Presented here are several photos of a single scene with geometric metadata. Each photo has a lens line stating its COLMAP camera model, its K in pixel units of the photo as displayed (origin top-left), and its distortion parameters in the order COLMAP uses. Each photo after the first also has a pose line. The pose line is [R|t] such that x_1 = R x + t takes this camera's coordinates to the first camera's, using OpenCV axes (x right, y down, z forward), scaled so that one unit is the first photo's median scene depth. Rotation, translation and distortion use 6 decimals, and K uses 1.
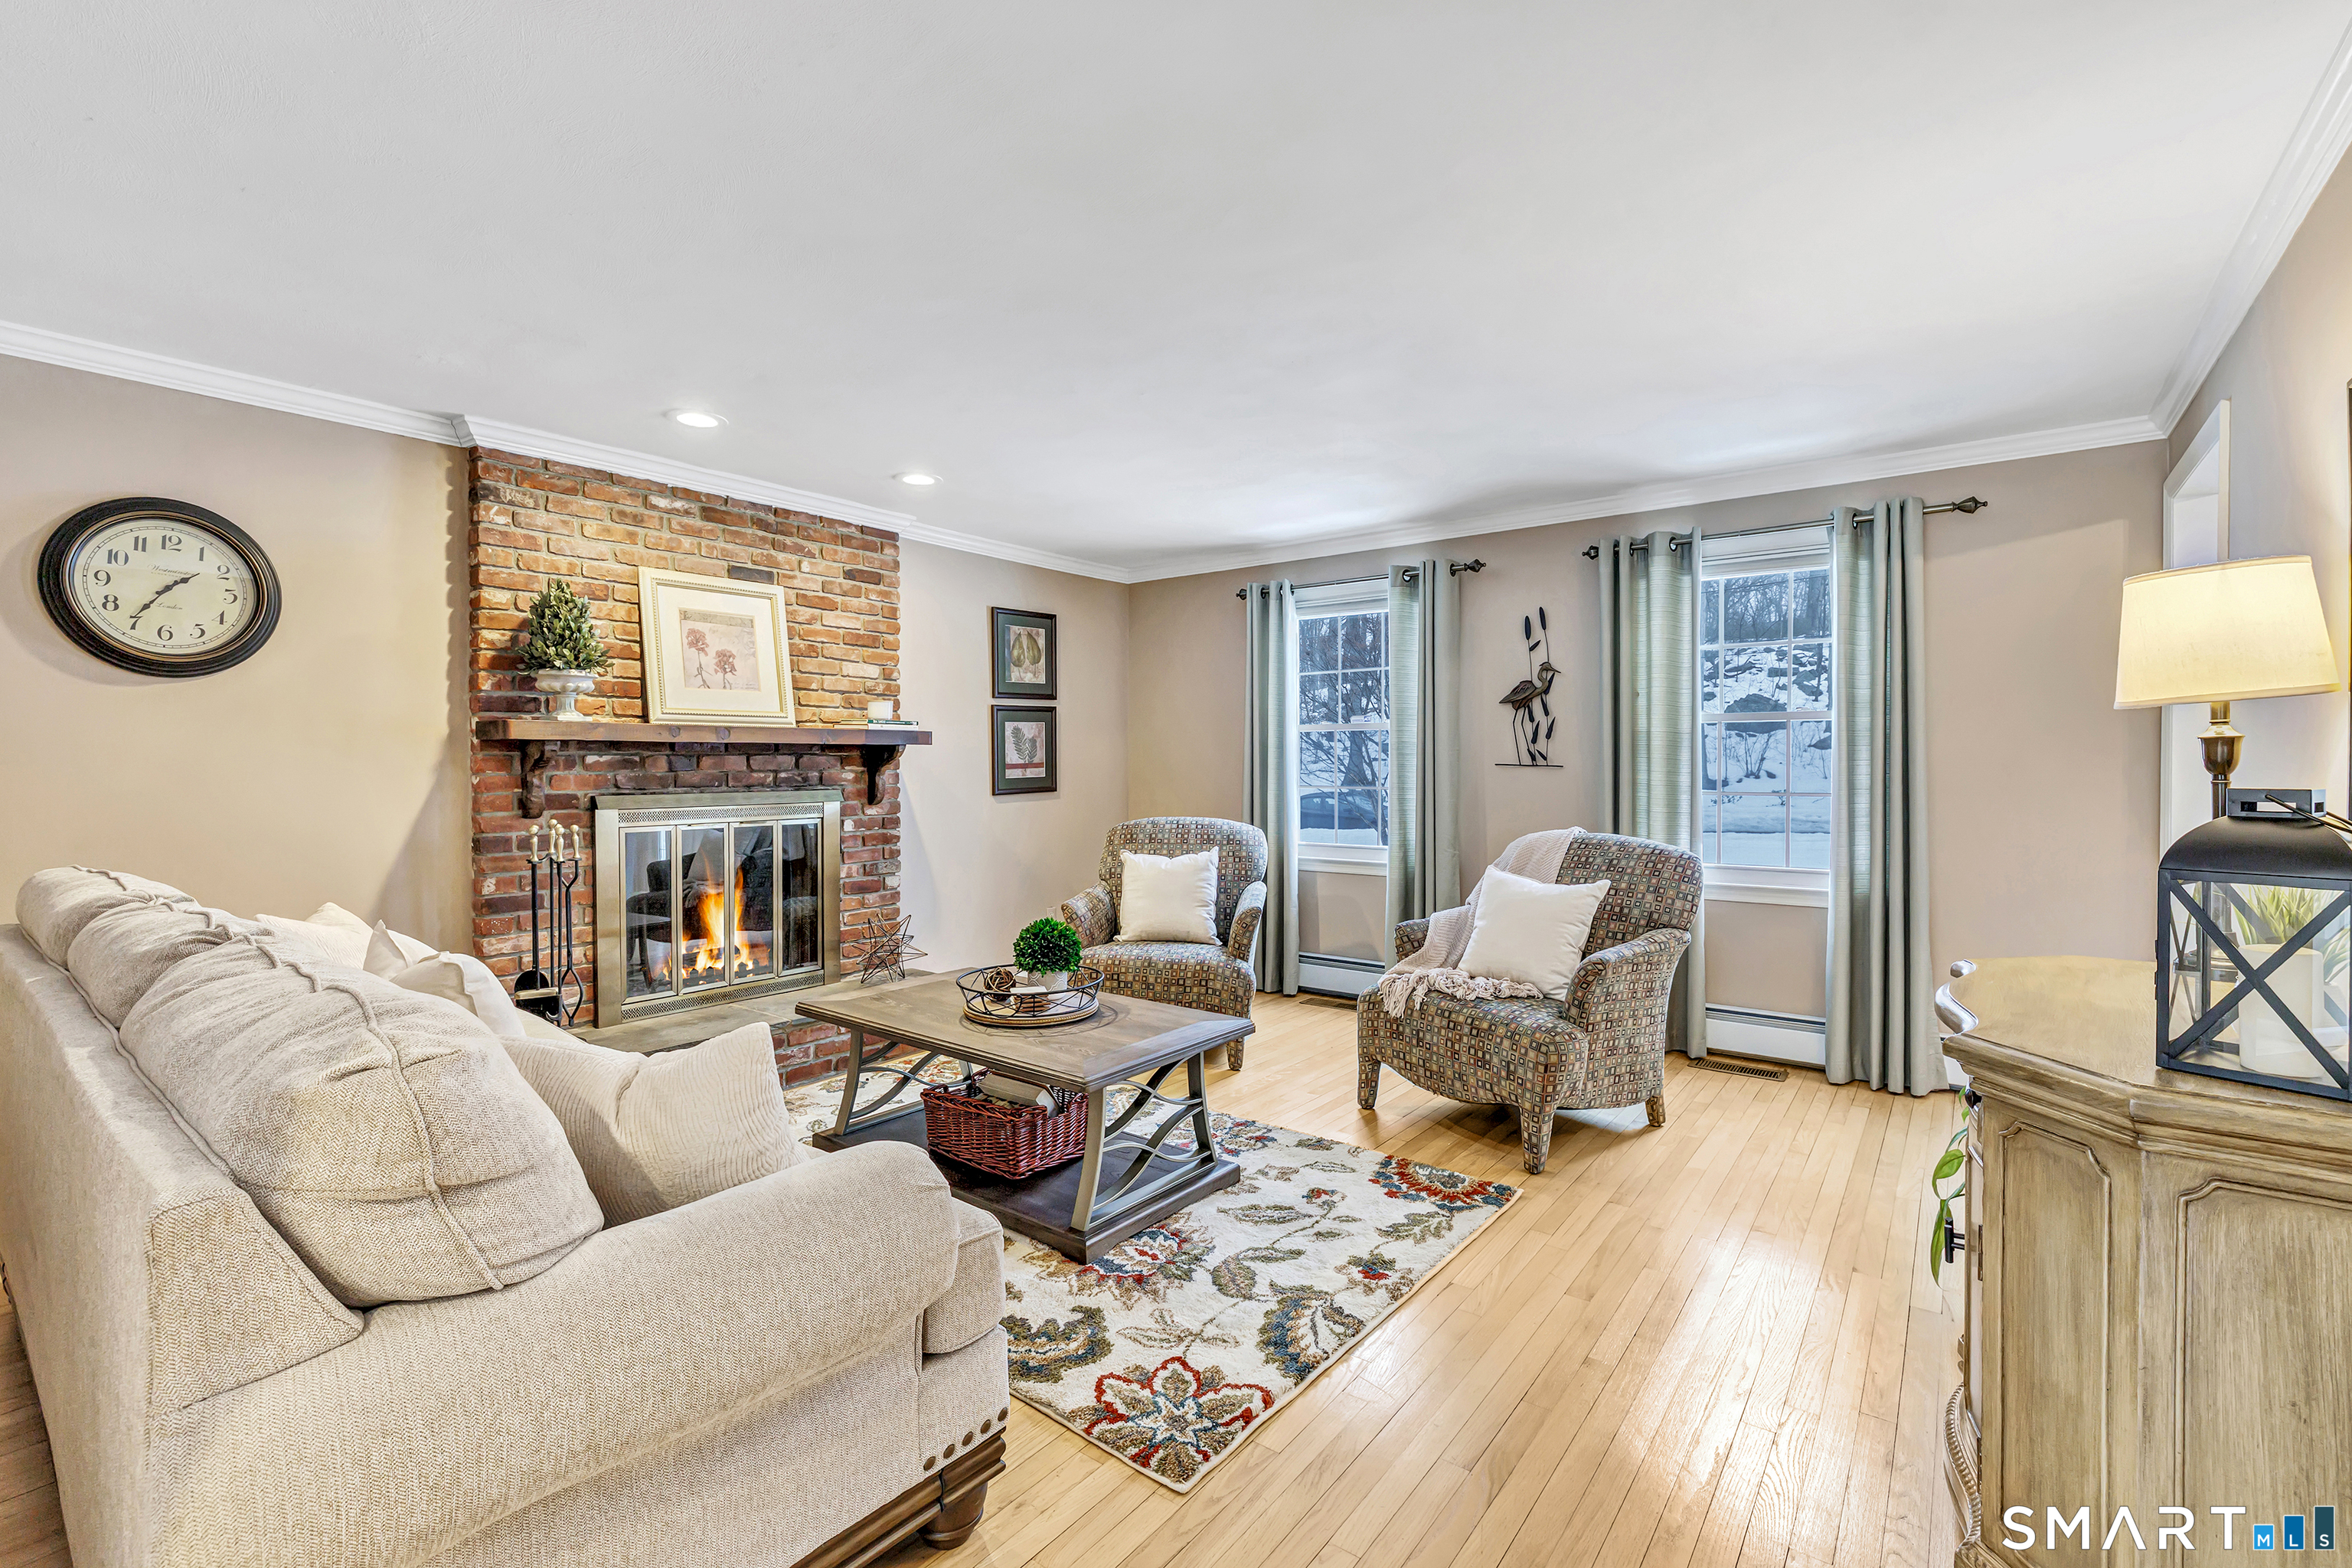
lens RADIAL K [[1035.9, 0, 1172.2], [0, 1035.9, 773.7], [0, 0, 1]] dist [-0.000611, 0.000214]
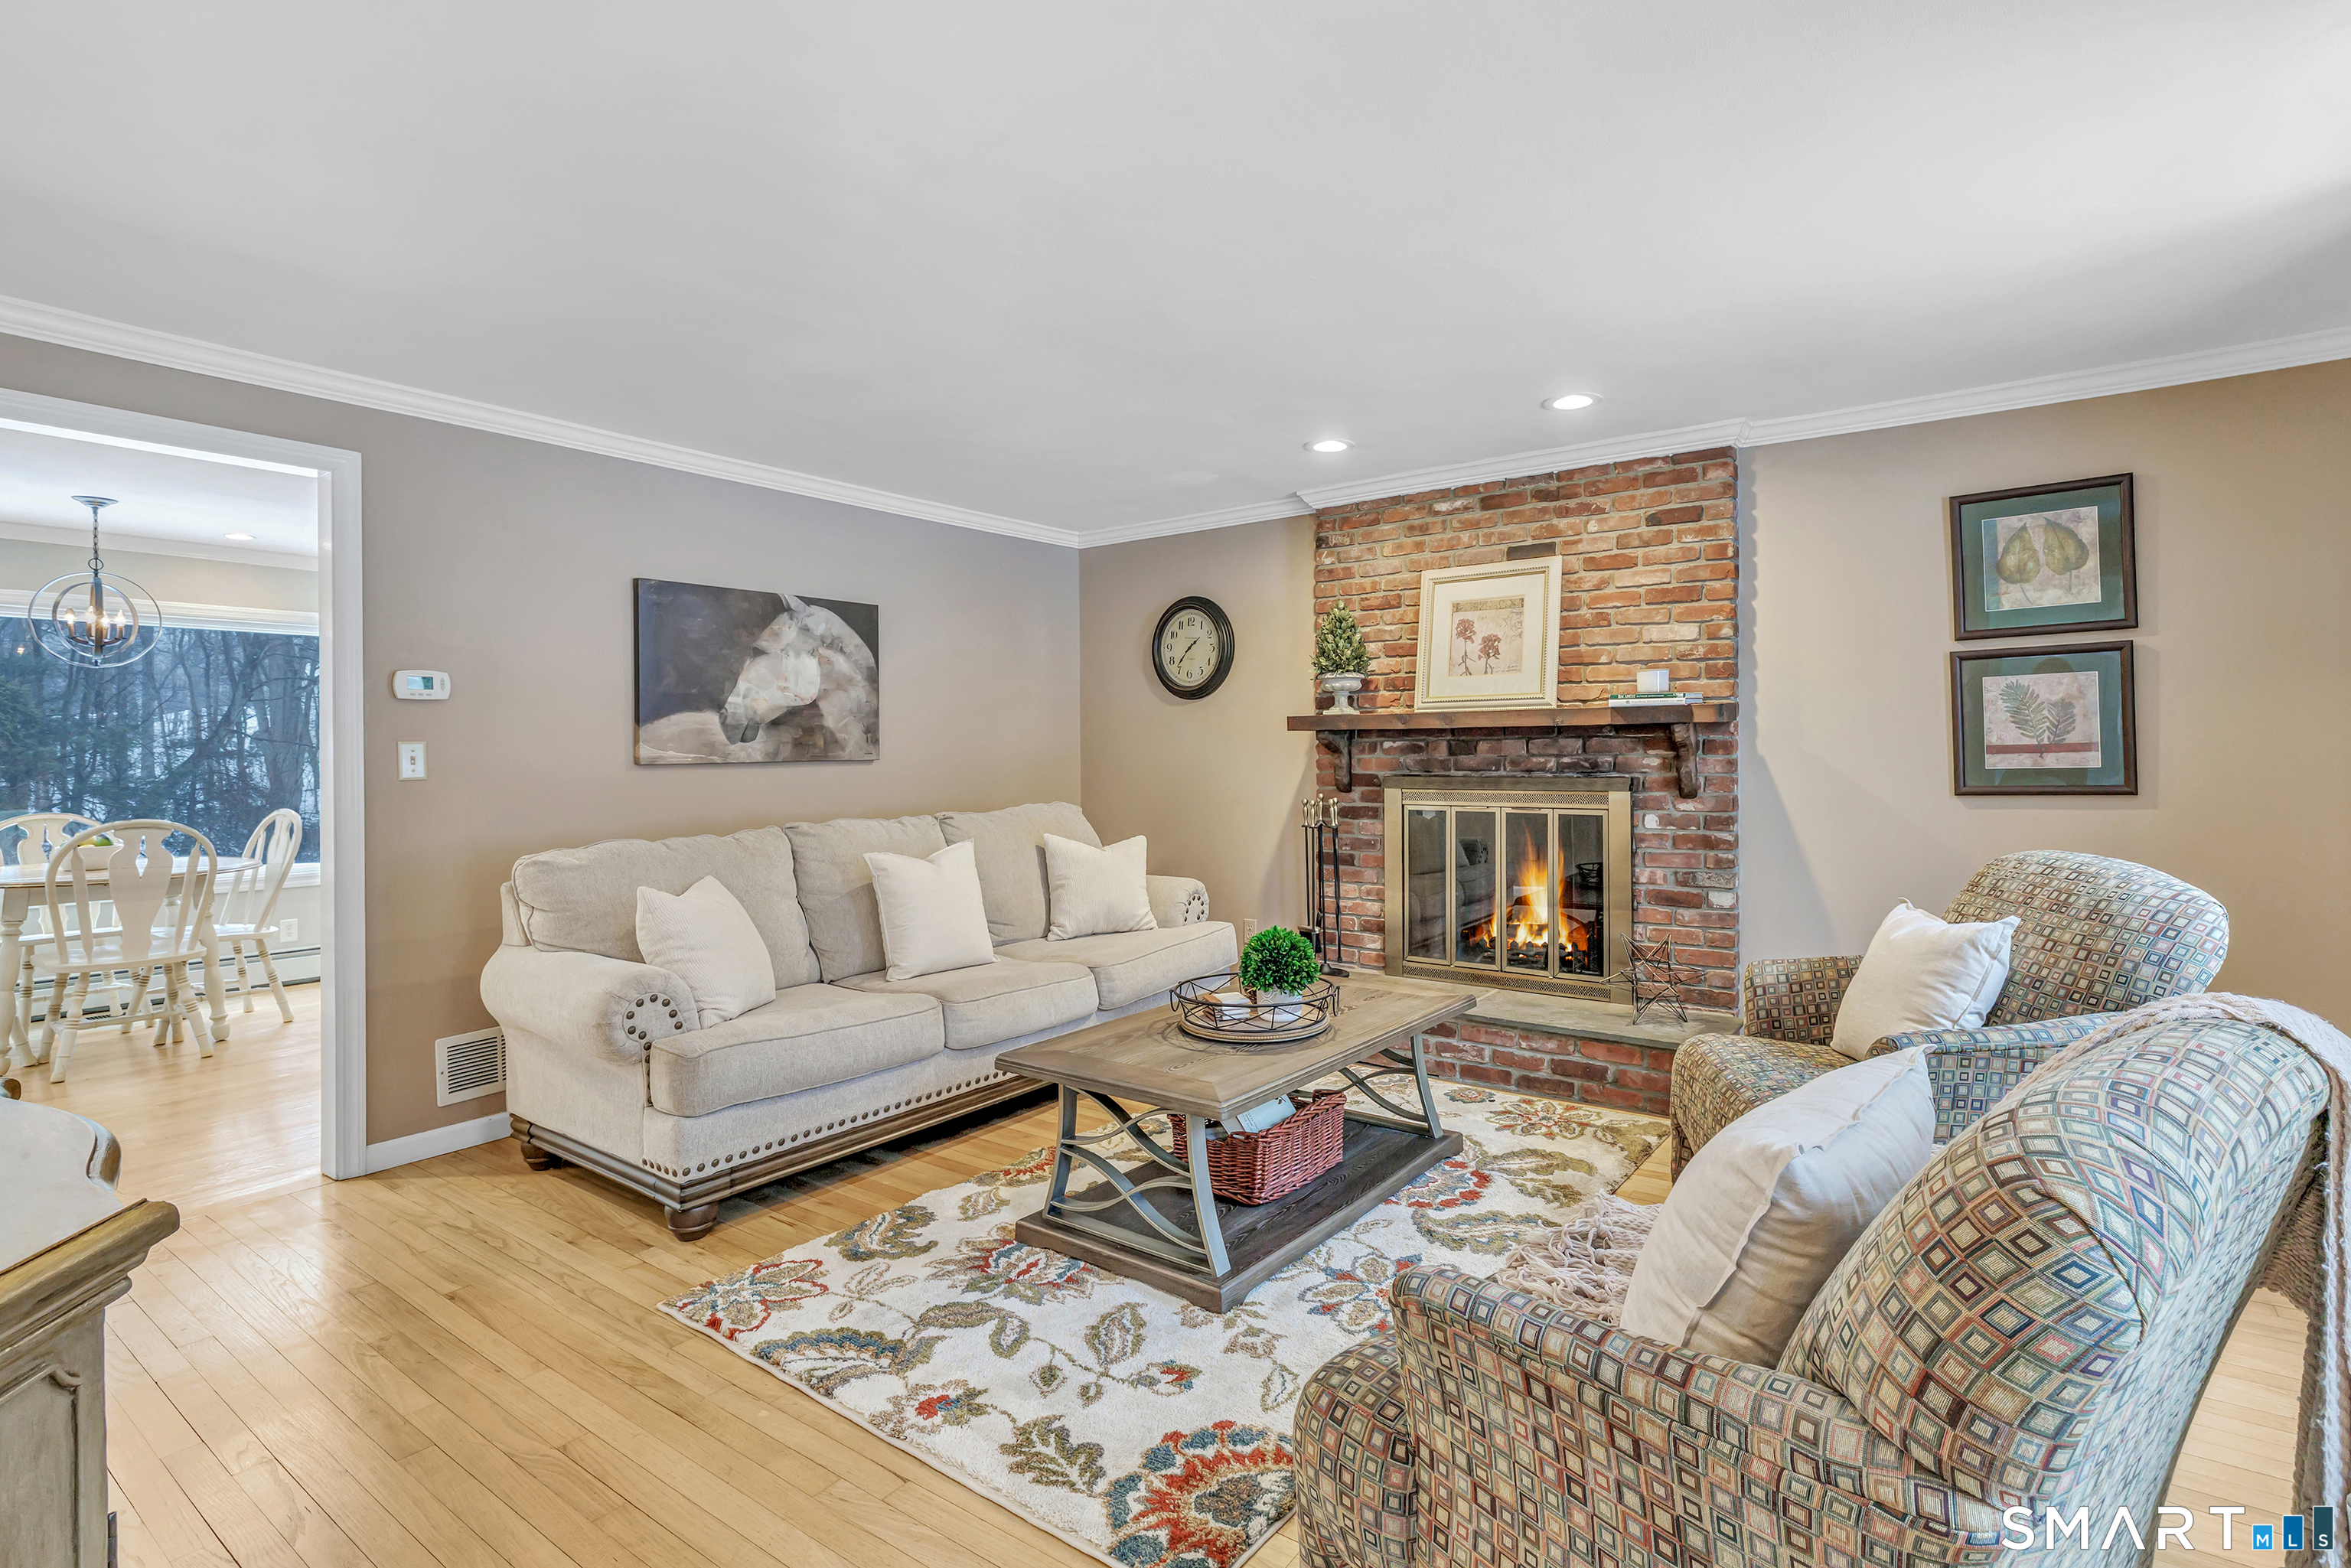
lens RADIAL K [[1038.0, 0, 1177.3], [0, 1038.0, 746.4], [0, 0, 1]] dist [-0.001563, -0.000040]
pose [[0.067033, -0.002927, -0.997746, 0.538804], [-0.003840, 0.999988, -0.003192, -0.006617], [0.997743, 0.004046, 0.067021, 0.615569]]
